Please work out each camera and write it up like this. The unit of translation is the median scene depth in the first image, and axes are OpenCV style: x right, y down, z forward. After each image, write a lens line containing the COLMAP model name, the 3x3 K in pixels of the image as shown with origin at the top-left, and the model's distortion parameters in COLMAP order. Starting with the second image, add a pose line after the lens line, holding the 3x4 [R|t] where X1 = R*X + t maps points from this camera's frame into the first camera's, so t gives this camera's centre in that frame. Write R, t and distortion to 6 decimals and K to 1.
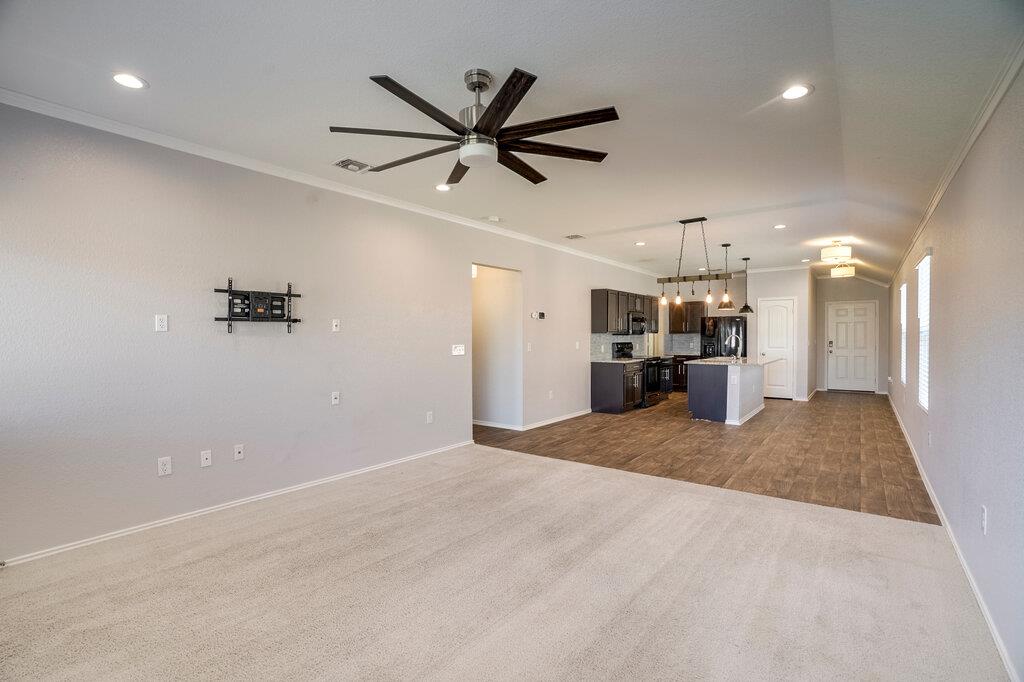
lens RADIAL K [[458.3, 0, 512.3], [0, 458.3, 360.9], [0, 0, 1]] dist [-0.043670, 0.000304]
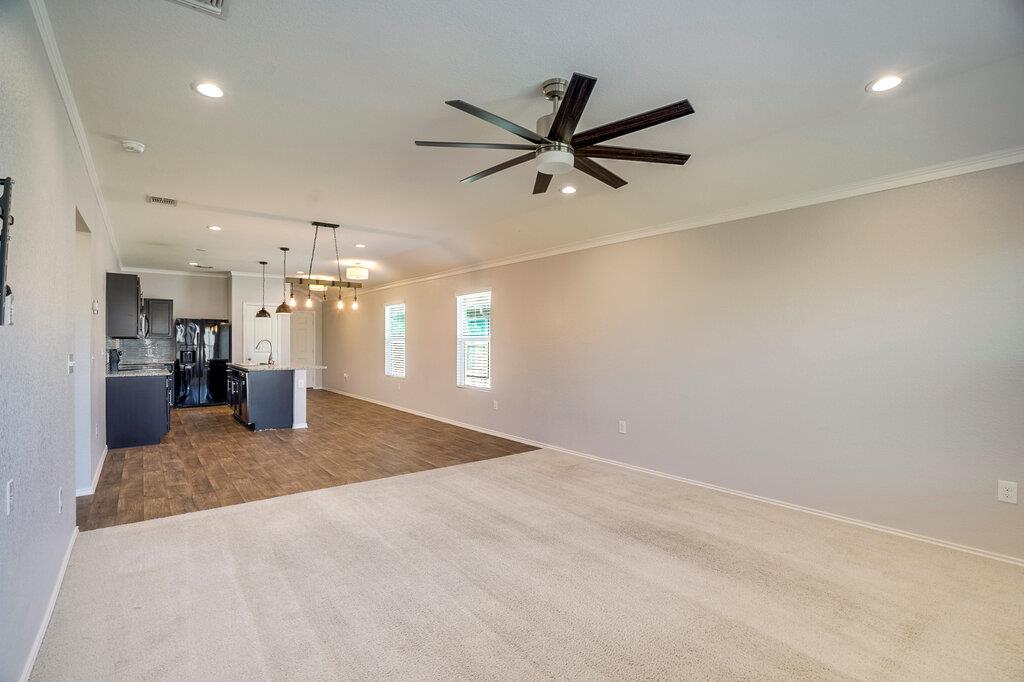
lens RADIAL K [[460.6, 0, 512.0], [0, 460.6, 341.0], [0, 0, 1]] dist [-0.051605, 0.000029]
pose [[0.245295, 0.007130, 0.969422, -0.635264], [0.038857, 0.999097, -0.017180, -0.025793], [-0.968669, 0.041883, 0.244796, 0.477173]]
